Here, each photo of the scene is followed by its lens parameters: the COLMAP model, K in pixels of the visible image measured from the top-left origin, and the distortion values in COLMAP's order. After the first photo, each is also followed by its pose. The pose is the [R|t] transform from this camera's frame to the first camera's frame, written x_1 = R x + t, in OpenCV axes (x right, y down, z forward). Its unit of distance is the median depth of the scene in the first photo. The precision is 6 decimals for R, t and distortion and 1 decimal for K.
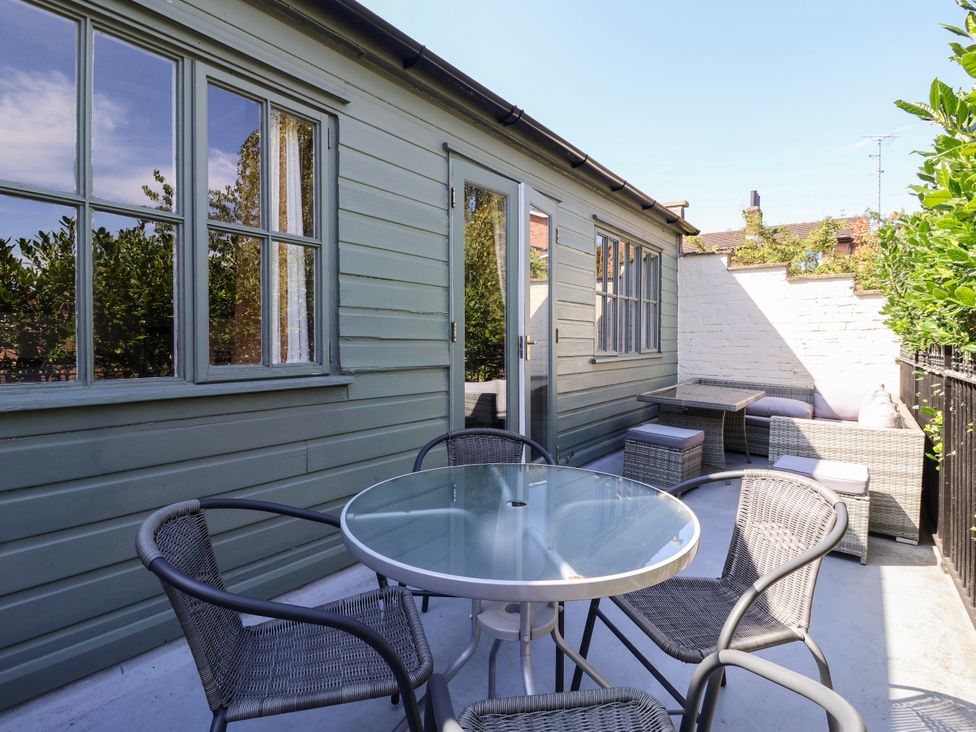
lens RADIAL K [[512.0, 0, 480.6], [0, 512.0, 346.2], [0, 0, 1]] dist [-0.004576, -0.008082]
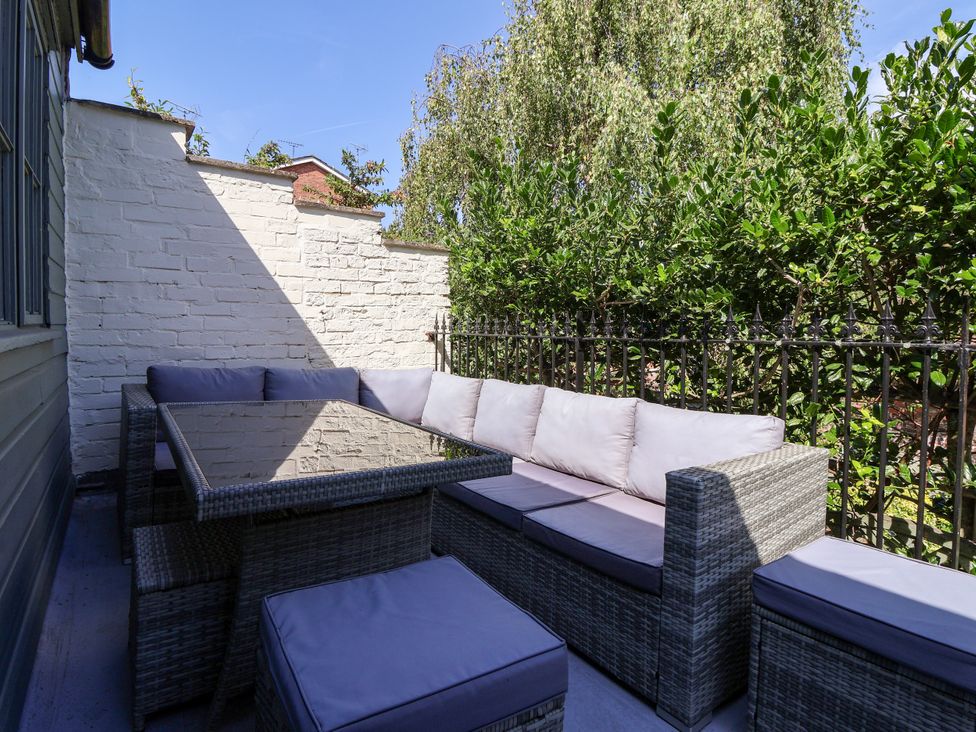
lens RADIAL K [[512.0, 0, 502.1], [0, 512.0, 350.1], [0, 0, 1]] dist [-0.004576, -0.008082]
pose [[0.293674, -0.038418, 0.955133, 0.105758], [0.001623, 0.999211, 0.039692, 0.017000], [-0.955904, -0.010106, 0.293505, 0.630823]]
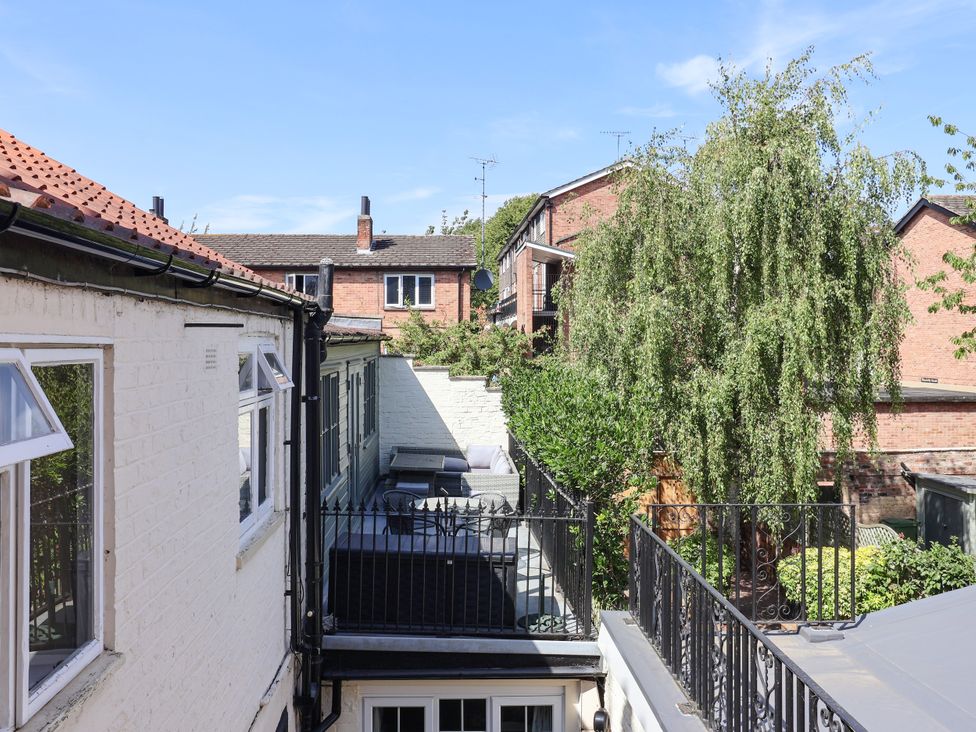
lens RADIAL K [[808.8, 0, 487.1], [0, 808.8, 363.1], [0, 0, 1]] dist [-0.006003, -0.000206]
pose [[0.778896, -0.010713, 0.627062, -0.857949], [0.007982, 0.999942, 0.007169, -0.202151], [-0.627103, -0.000579, 0.778936, -0.986343]]
